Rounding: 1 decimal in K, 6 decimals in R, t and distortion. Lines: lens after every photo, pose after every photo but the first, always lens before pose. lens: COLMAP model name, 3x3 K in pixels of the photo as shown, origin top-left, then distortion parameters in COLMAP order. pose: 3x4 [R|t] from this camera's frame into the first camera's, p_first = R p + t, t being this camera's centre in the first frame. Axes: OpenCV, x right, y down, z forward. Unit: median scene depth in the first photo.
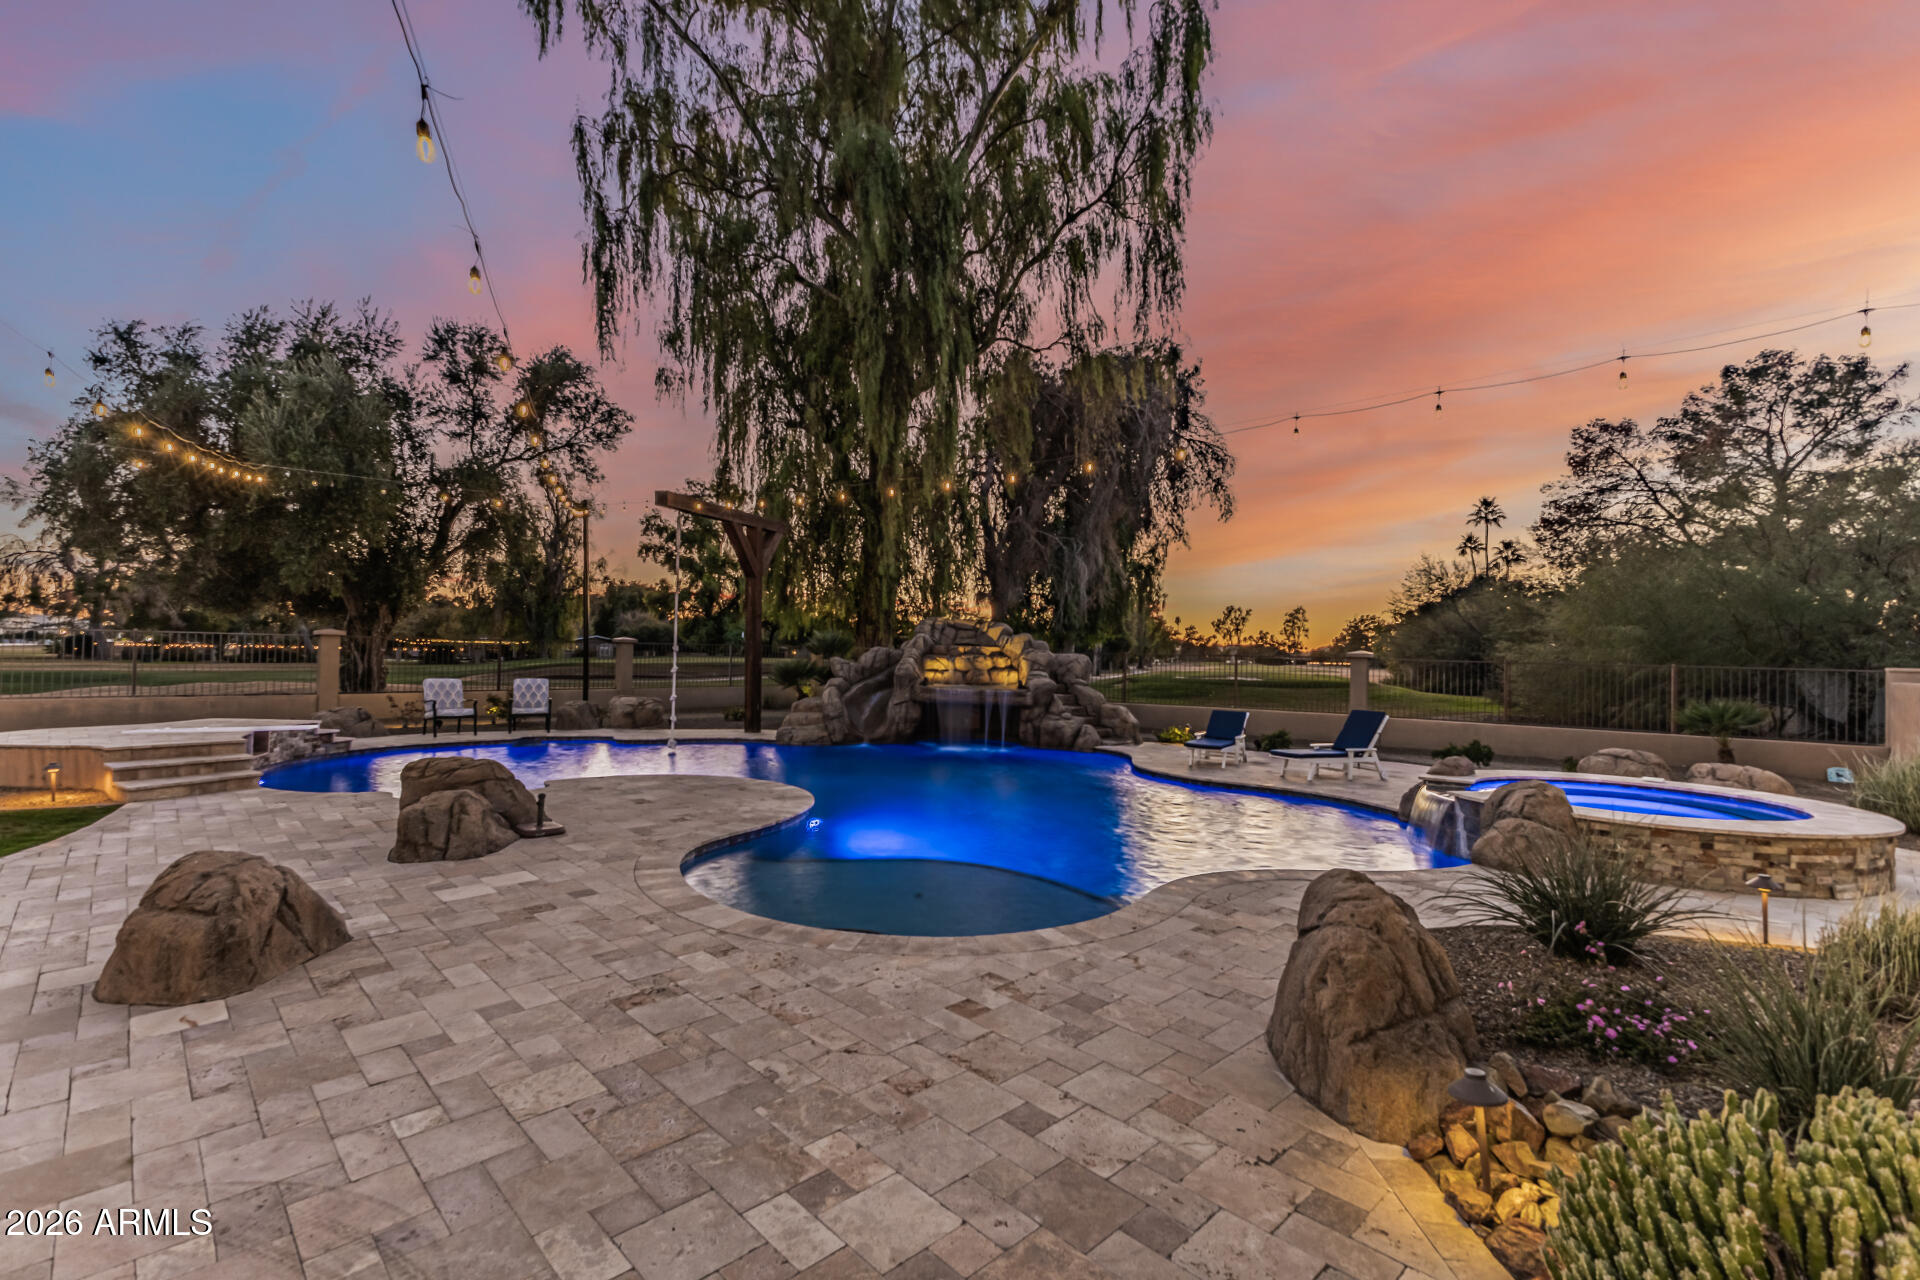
lens RADIAL K [[837.4, 0, 965.4], [0, 837.4, 641.8], [0, 0, 1]] dist [0.007340, -0.002697]
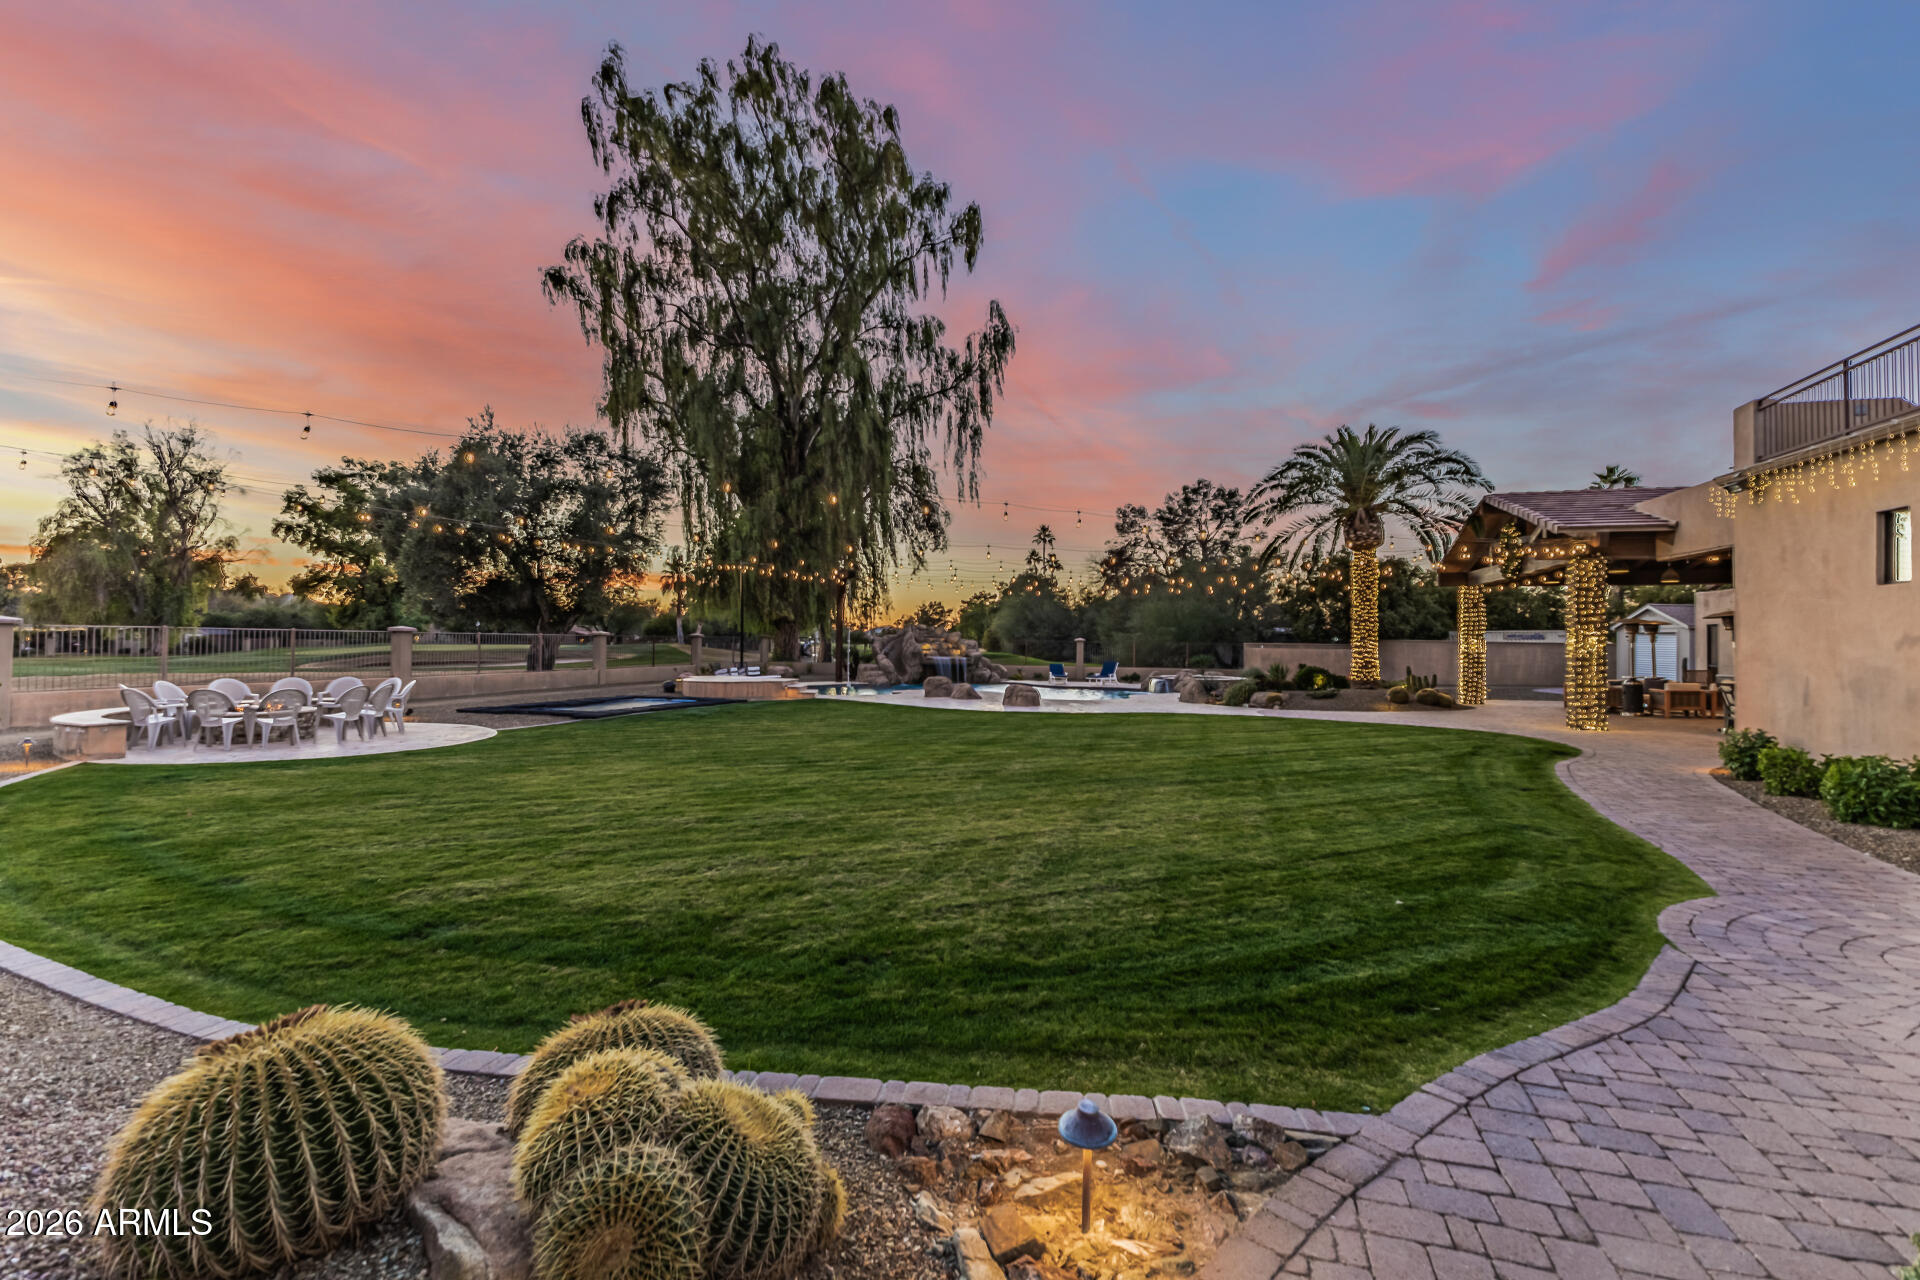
lens RADIAL K [[837.4, 0, 961.3], [0, 837.4, 636.8], [0, 0, 1]] dist [0.007340, -0.002697]
pose [[0.874009, -0.010271, 0.485801, -0.442780], [0.002084, 0.999847, 0.017390, -0.014581], [-0.485905, -0.014187, 0.873896, -0.402464]]
